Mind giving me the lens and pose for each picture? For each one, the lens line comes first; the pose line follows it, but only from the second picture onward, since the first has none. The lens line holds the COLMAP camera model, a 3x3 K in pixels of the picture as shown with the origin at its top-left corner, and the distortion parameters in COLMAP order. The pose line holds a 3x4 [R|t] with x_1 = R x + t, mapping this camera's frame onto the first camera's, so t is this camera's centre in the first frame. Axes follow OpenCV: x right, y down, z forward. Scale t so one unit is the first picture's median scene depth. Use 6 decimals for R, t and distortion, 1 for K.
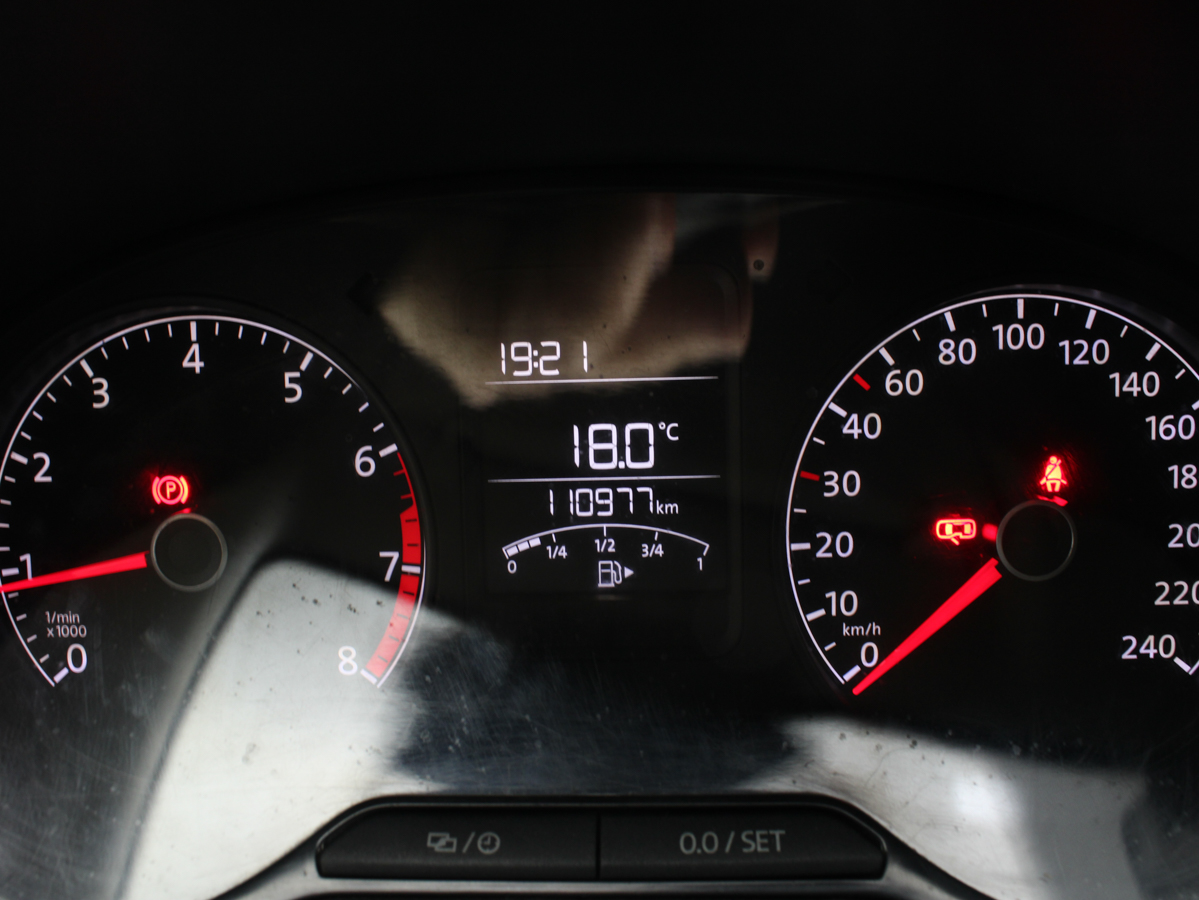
lens RADIAL K [[1183.7, 0, 599.5], [0, 1183.7, 450.0], [0, 0, 1]] dist [-0.133468, 0.003243]
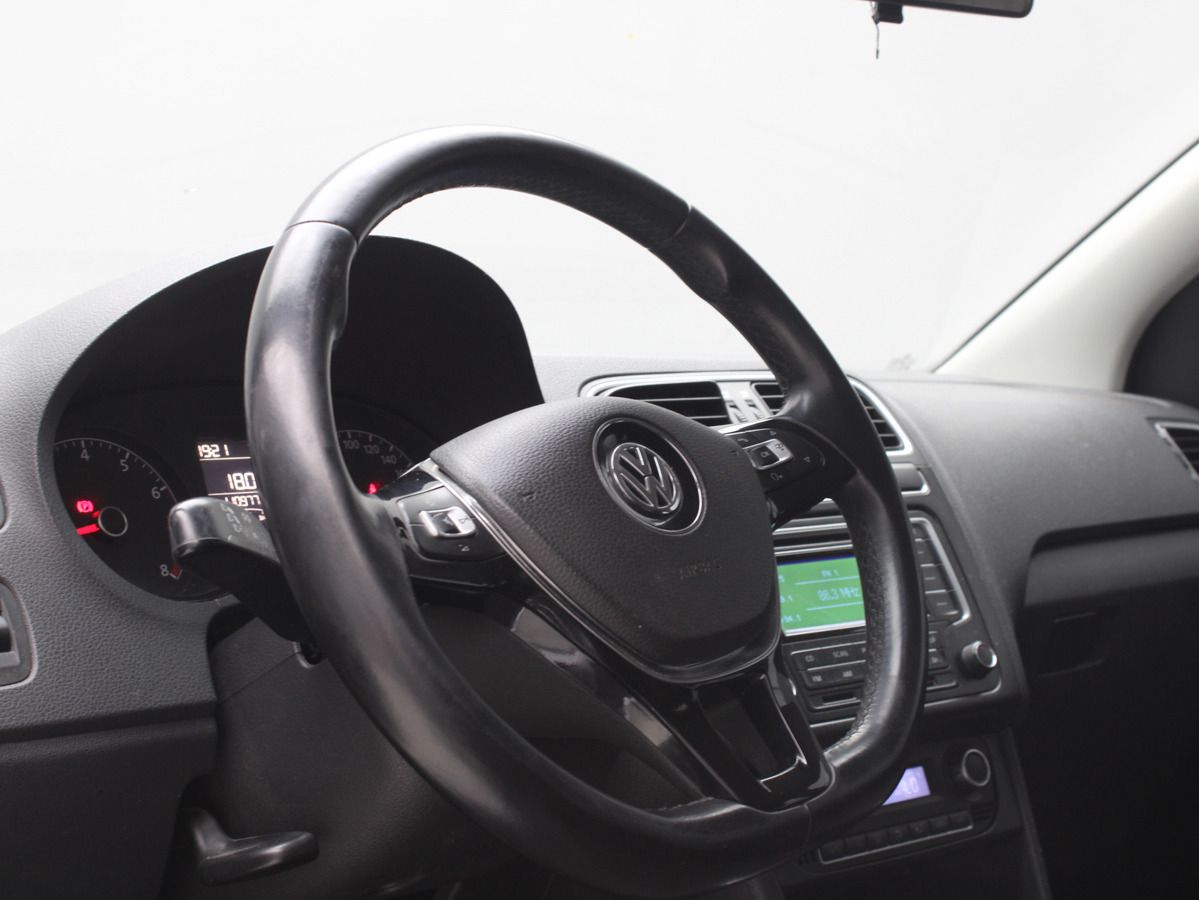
lens RADIAL K [[1977.1, 0, 599.5], [0, 1977.1, 450.0], [0, 0, 1]] dist [-0.033282, -0.134180]
pose [[0.683236, 0.006464, 0.730169, -2.694221], [0.290139, 0.915231, -0.279592, 1.413183], [-0.670080, 0.402878, 0.623443, -2.352271]]
